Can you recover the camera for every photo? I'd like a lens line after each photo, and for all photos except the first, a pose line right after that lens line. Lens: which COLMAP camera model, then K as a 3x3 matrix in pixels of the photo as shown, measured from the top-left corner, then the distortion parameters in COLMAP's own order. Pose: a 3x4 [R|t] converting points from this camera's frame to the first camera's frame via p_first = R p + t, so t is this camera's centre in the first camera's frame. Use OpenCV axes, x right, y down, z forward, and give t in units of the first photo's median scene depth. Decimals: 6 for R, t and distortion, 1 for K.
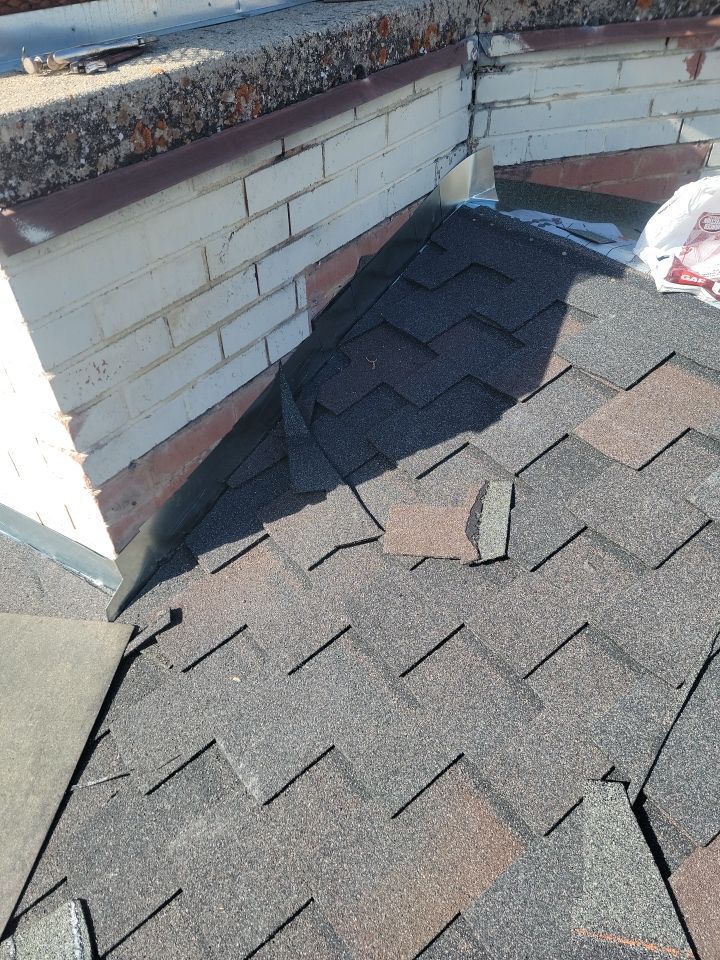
lens RADIAL K [[644.4, 0, 326.8], [0, 644.4, 497.9], [0, 0, 1]] dist [0.065933, -0.062588]
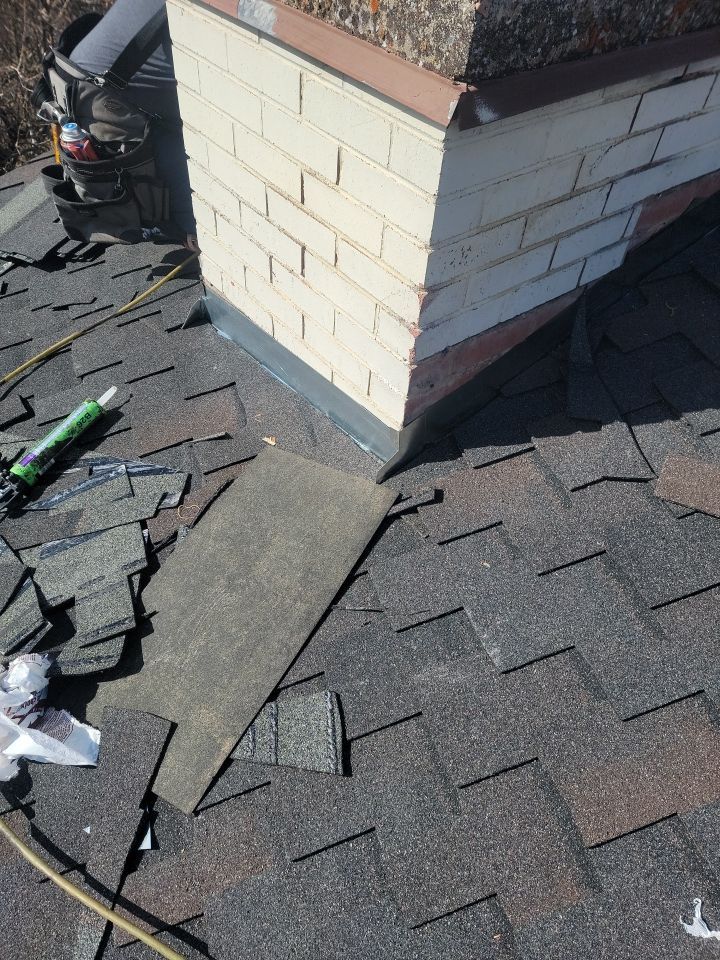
lens RADIAL K [[644.4, 0, 326.8], [0, 644.4, 497.9], [0, 0, 1]] dist [0.065933, -0.062588]
pose [[0.947414, 0.288867, -0.137704, -0.270433], [-0.270661, 0.952908, 0.136782, 0.090620], [0.170731, -0.092318, 0.980983, -0.117984]]
